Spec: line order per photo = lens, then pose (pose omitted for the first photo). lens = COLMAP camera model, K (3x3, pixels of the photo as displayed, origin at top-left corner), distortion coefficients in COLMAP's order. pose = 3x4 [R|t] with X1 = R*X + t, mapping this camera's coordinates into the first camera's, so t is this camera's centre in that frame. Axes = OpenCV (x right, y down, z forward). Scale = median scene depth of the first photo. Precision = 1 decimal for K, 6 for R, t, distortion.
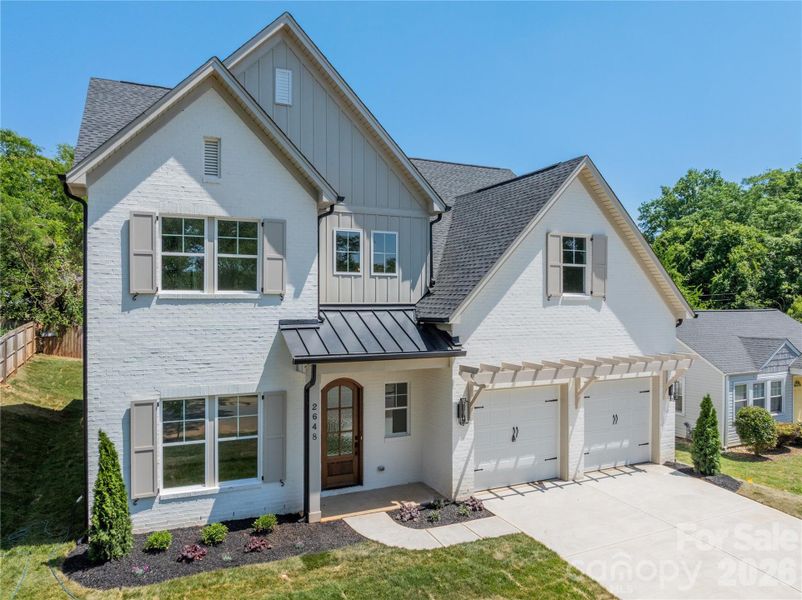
lens RADIAL K [[568.9, 0, 400.7], [0, 568.9, 304.4], [0, 0, 1]] dist [-0.049028, -0.000204]
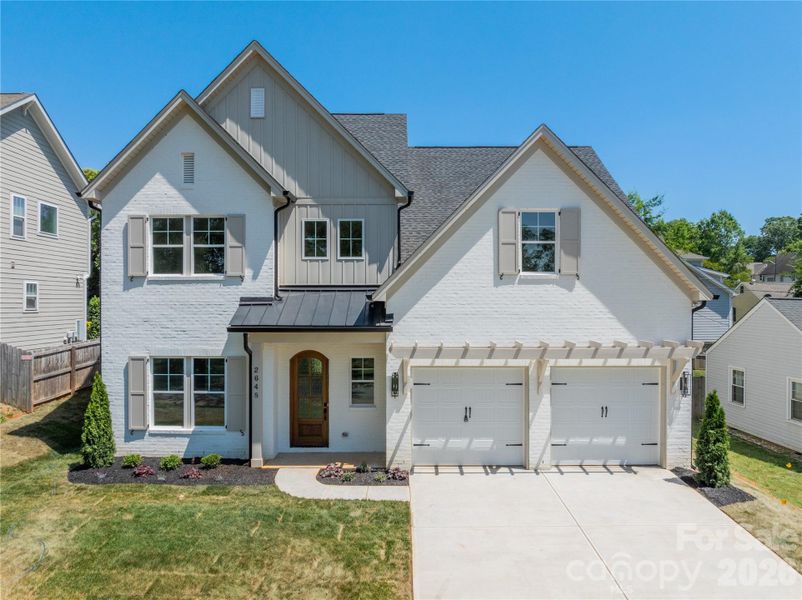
lens RADIAL K [[568.9, 0, 397.7], [0, 568.9, 306.0], [0, 0, 1]] dist [-0.049028, -0.000204]
pose [[0.902039, 0.002259, -0.431649, 0.585520], [-0.000992, 0.999995, 0.003160, 0.039801], [0.431654, -0.002422, 0.902036, 0.054261]]
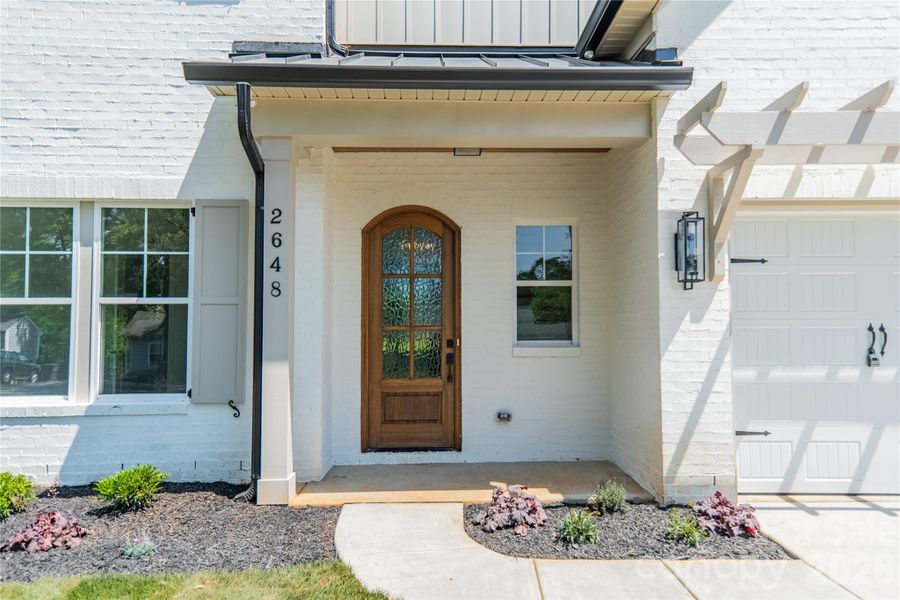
lens RADIAL K [[619.2, 0, 452.8], [0, 619.2, 308.2], [0, 0, 1]] dist [0.034486, 0.006405]
pose [[0.914516, -0.019344, -0.404087, 0.134615], [0.004084, 0.999247, -0.038591, 0.247325], [0.404529, 0.033641, 0.913906, 0.601269]]
